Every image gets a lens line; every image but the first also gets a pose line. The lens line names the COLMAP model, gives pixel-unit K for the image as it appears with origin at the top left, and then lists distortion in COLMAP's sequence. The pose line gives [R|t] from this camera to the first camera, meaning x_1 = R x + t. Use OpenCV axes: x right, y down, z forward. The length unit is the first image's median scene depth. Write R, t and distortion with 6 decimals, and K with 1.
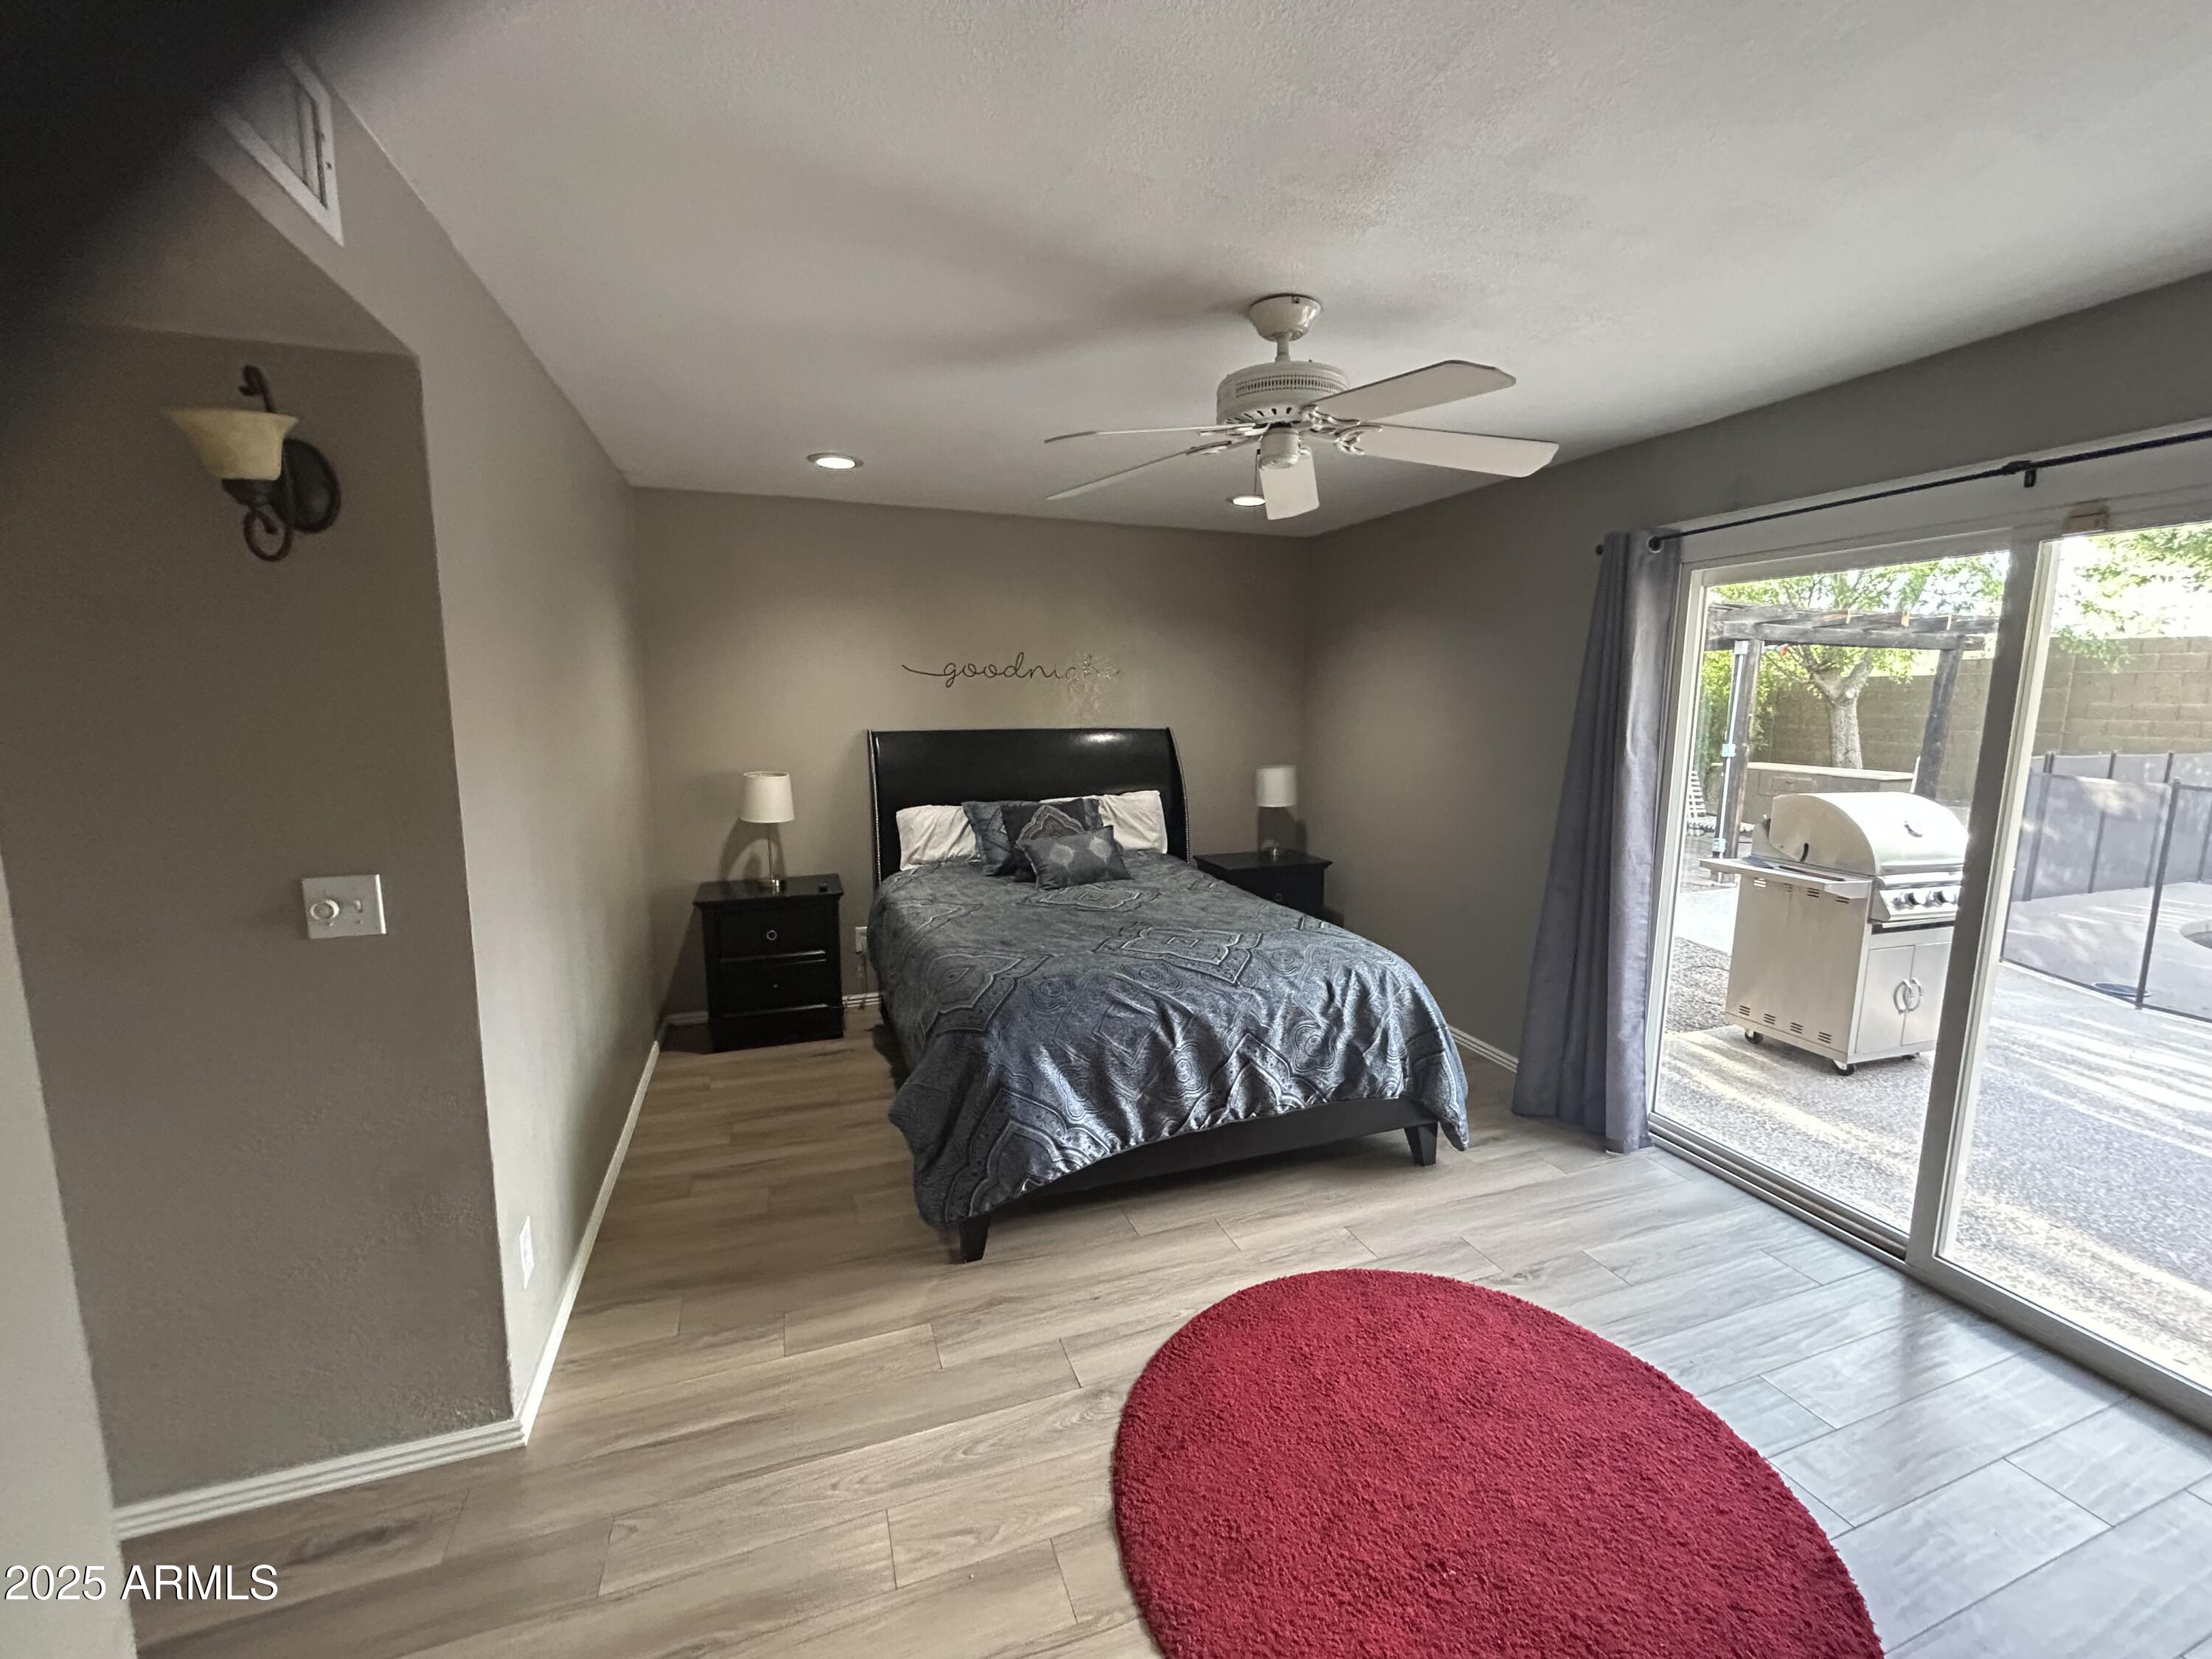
lens RADIAL K [[889.9, 0, 1106.0], [0, 889.9, 829.5], [0, 0, 1]] dist [-0.000001, -0.000262]
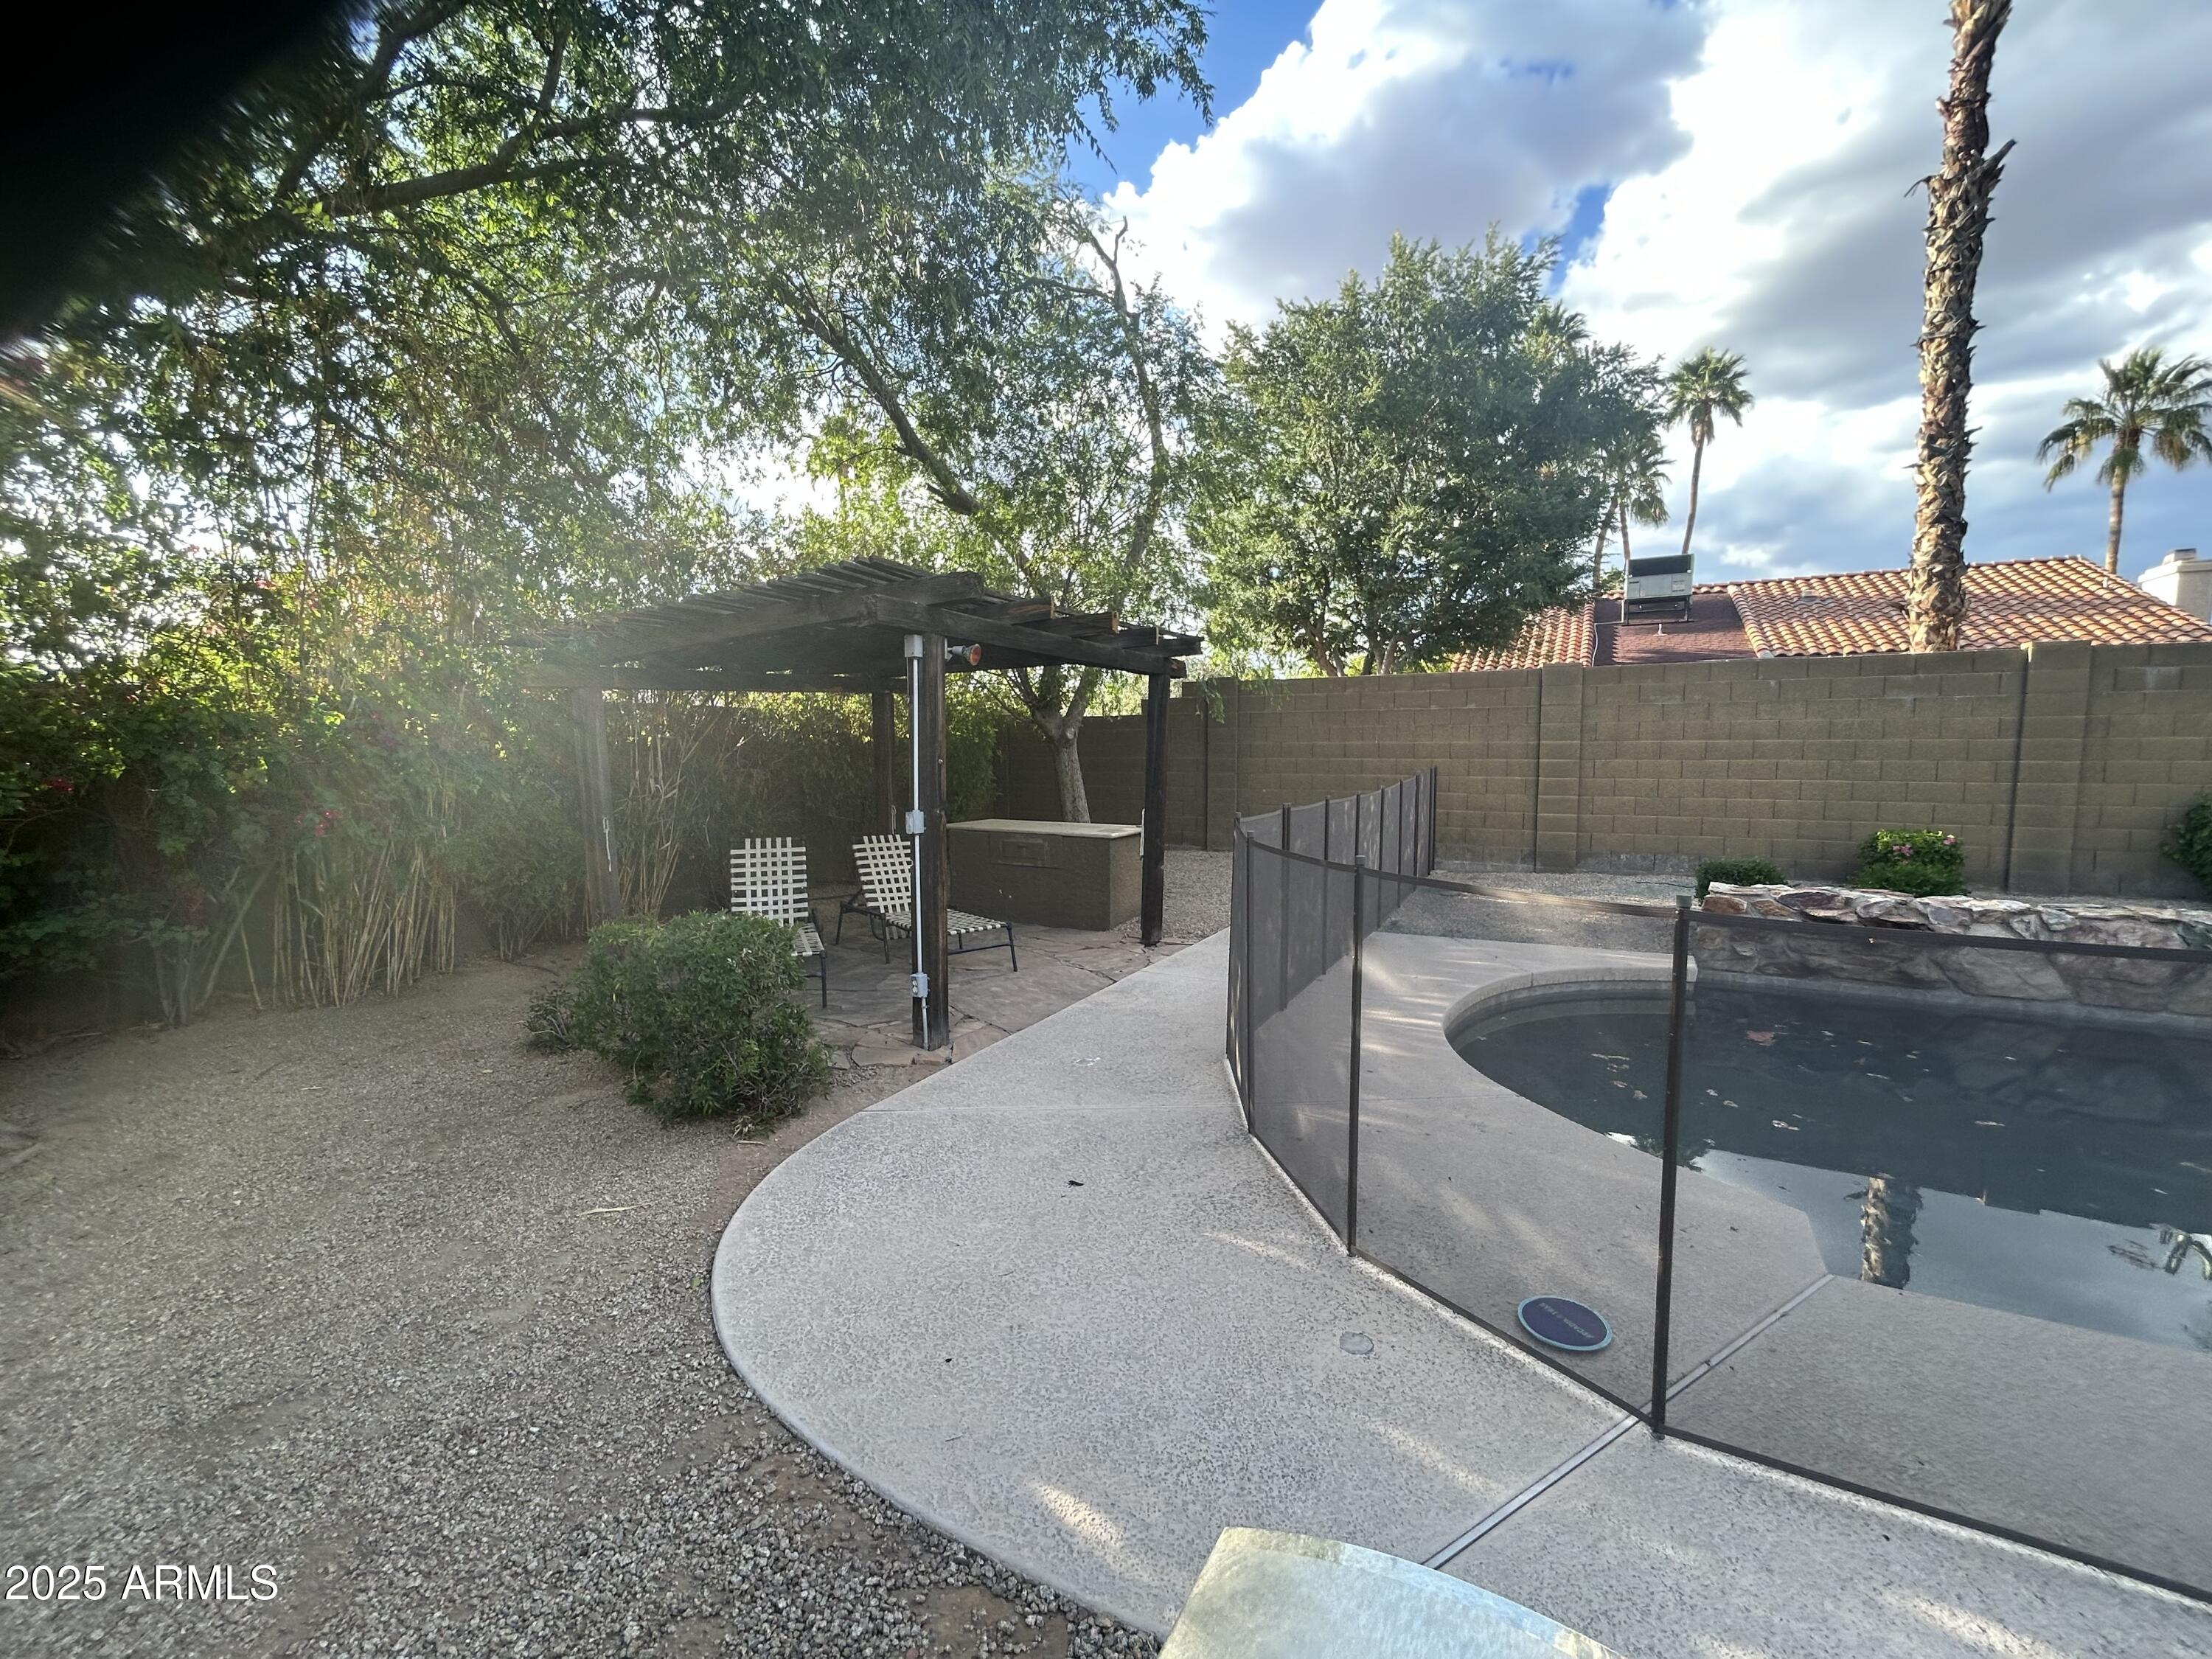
lens RADIAL K [[889.9, 0, 1106.0], [0, 889.9, 829.5], [0, 0, 1]] dist [-0.000001, -0.000262]
pose [[0.745660, -0.071148, 0.662517, 0.519195], [0.106542, 0.994221, -0.013143, -0.082698], [-0.657754, 0.080386, 0.748931, 0.617830]]
